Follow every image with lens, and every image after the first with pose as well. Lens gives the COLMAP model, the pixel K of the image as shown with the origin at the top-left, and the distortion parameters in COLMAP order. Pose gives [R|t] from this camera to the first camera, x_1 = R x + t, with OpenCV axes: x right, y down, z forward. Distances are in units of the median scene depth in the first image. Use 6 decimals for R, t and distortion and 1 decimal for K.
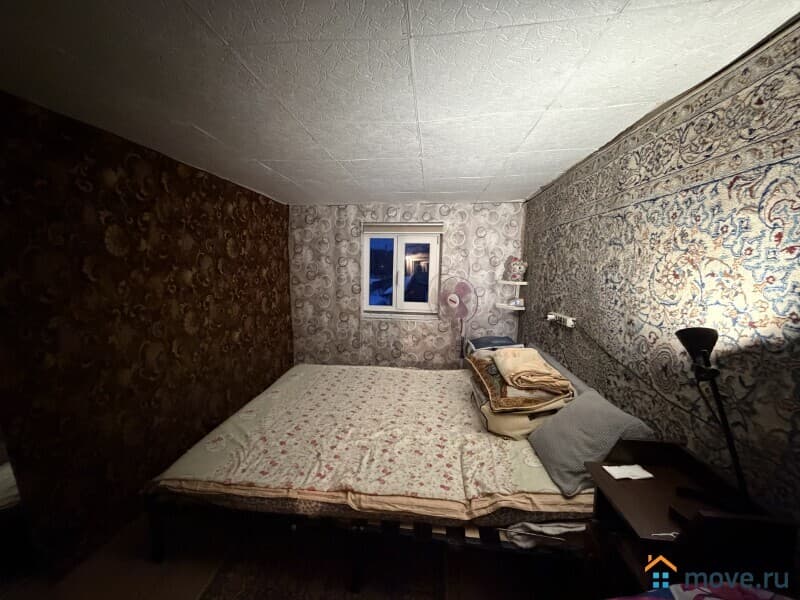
lens RADIAL K [[321.7, 0, 400.0], [0, 321.7, 300.0], [0, 0, 1]] dist [0.000177, -0.000262]
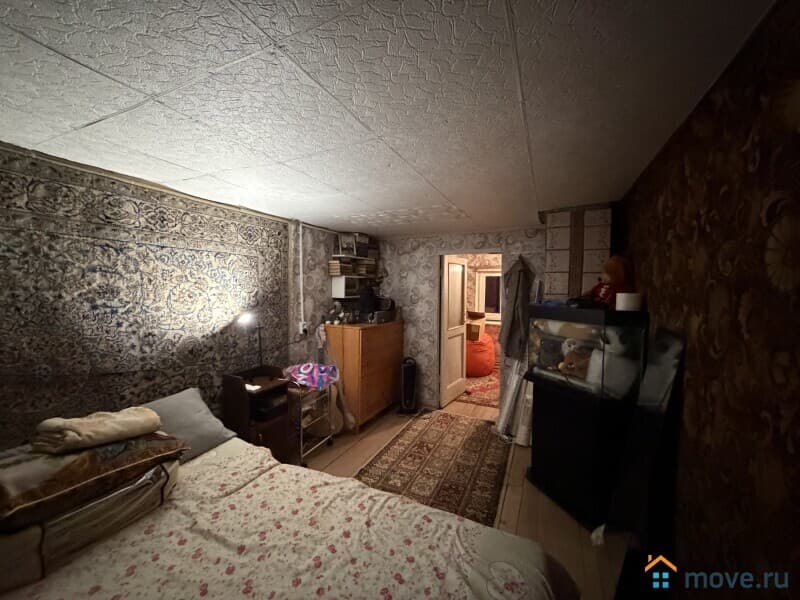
lens RADIAL K [[321.7, 0, 400.0], [0, 321.7, 300.0], [0, 0, 1]] dist [0.000177, -0.000262]
pose [[-0.945501, -0.025626, 0.324609, -0.709476], [0.023493, 0.988931, 0.146501, -0.255091], [-0.324771, 0.146143, -0.934434, 2.013811]]
